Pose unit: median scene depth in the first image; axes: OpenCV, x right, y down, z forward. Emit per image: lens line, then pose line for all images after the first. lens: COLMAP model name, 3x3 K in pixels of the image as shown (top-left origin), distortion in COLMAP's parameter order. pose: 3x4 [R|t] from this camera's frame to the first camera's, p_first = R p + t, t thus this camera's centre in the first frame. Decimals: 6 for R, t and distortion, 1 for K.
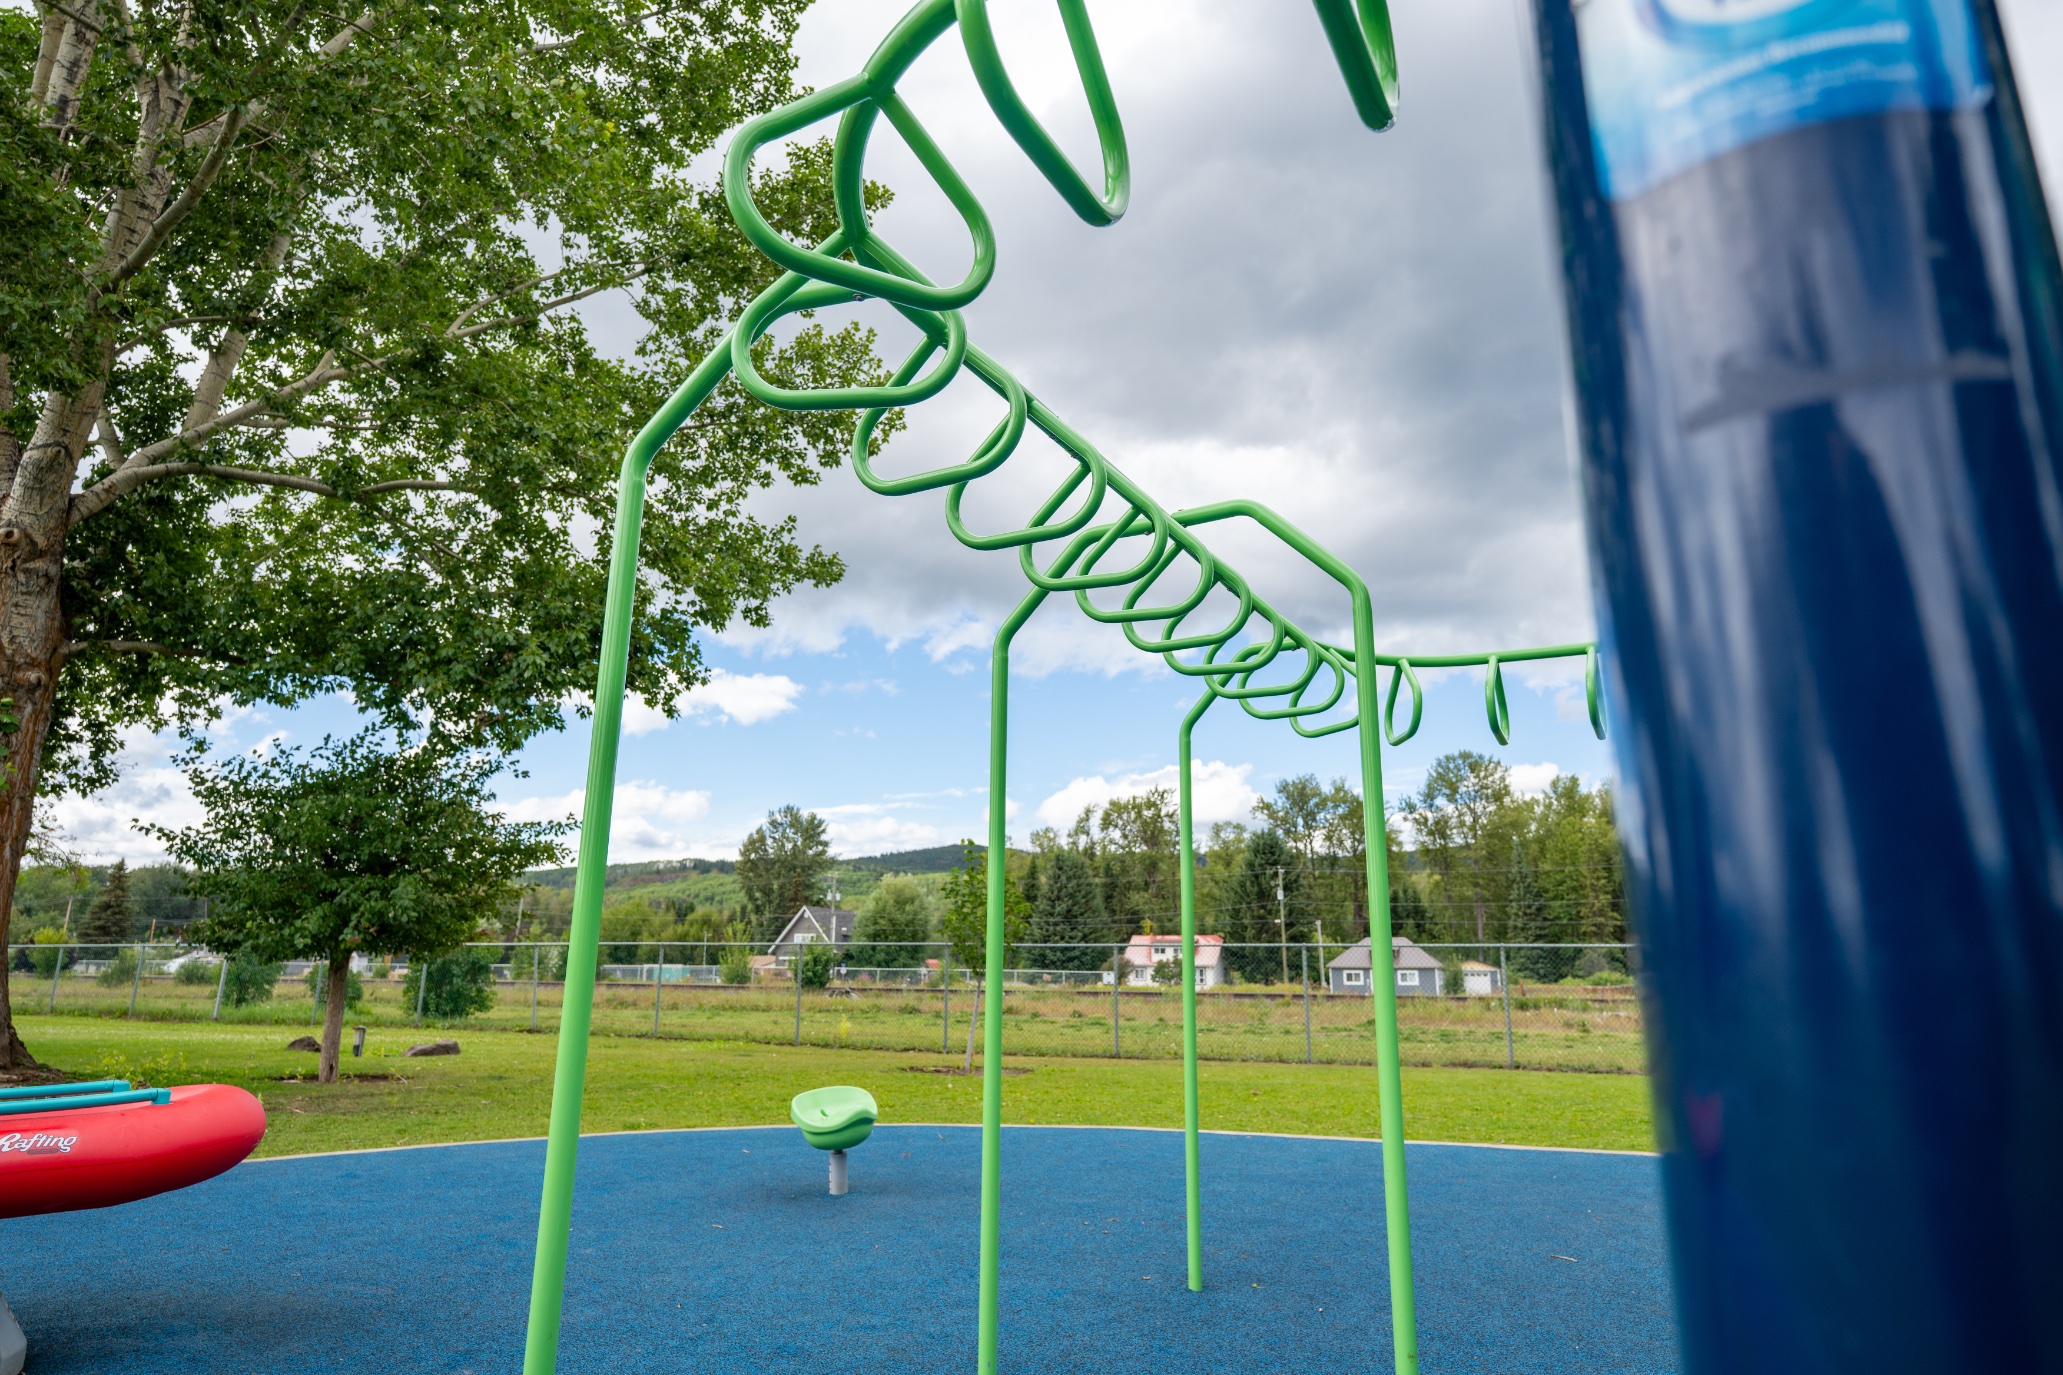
lens RADIAL K [[1139.6, 0, 1019.6], [0, 1139.6, 677.0], [0, 0, 1]] dist [-0.004543, 0.002866]
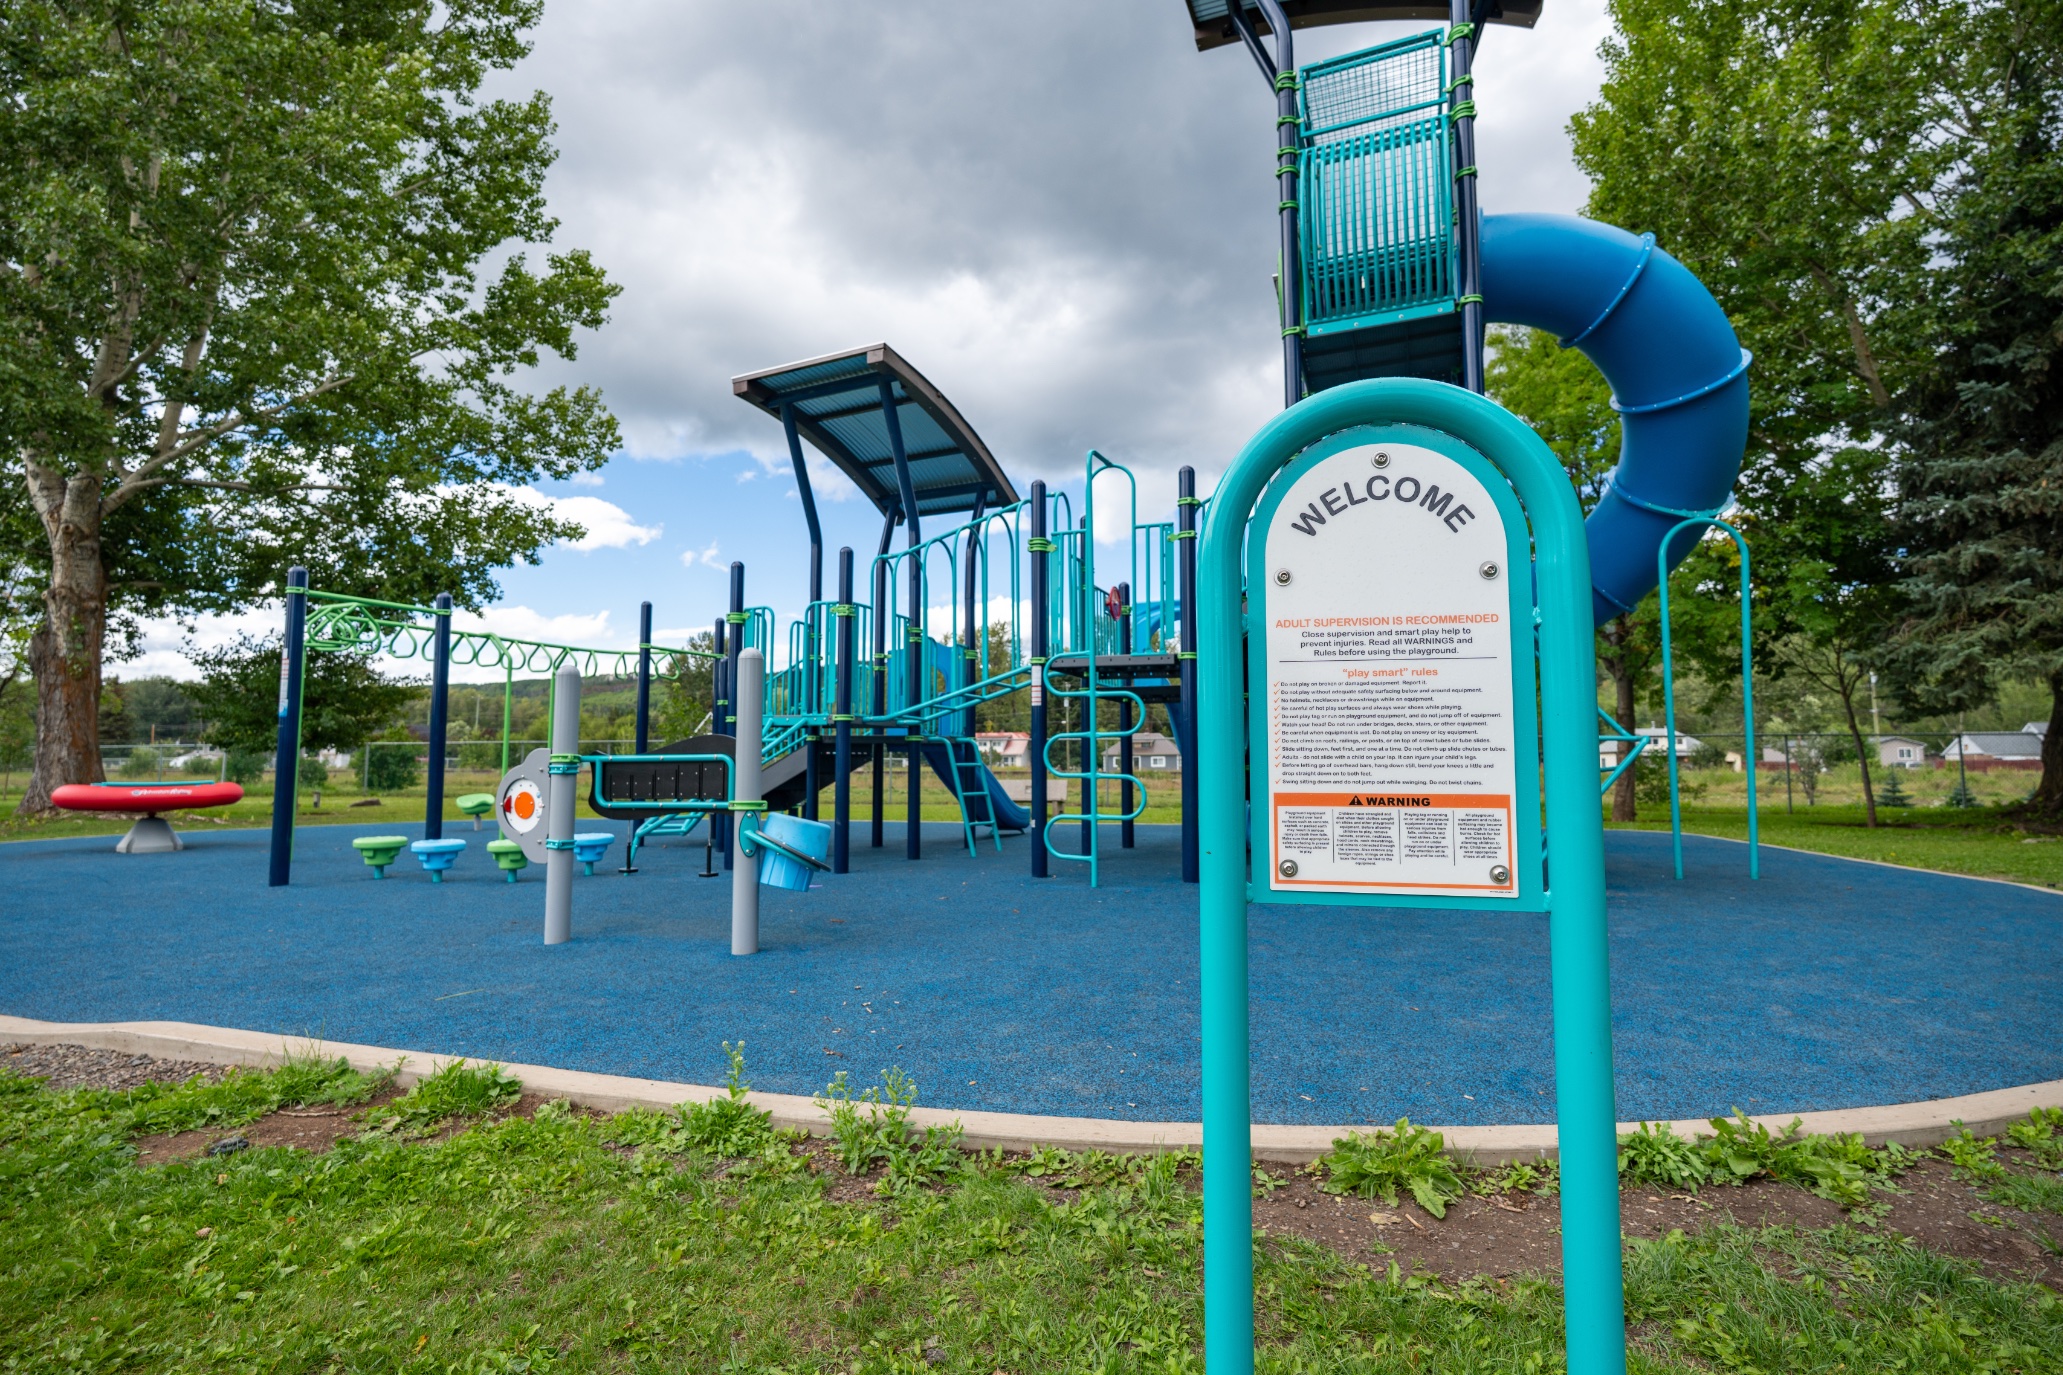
lens RADIAL K [[923.6, 0, 1027.3], [0, 923.6, 687.1], [0, 0, 1]] dist [-0.002866, -0.001860]
pose [[0.992543, -0.000918, 0.121891, 0.063374], [-0.020214, 0.984886, 0.172018, -0.021534], [-0.120207, -0.173199, 0.977524, -0.092051]]
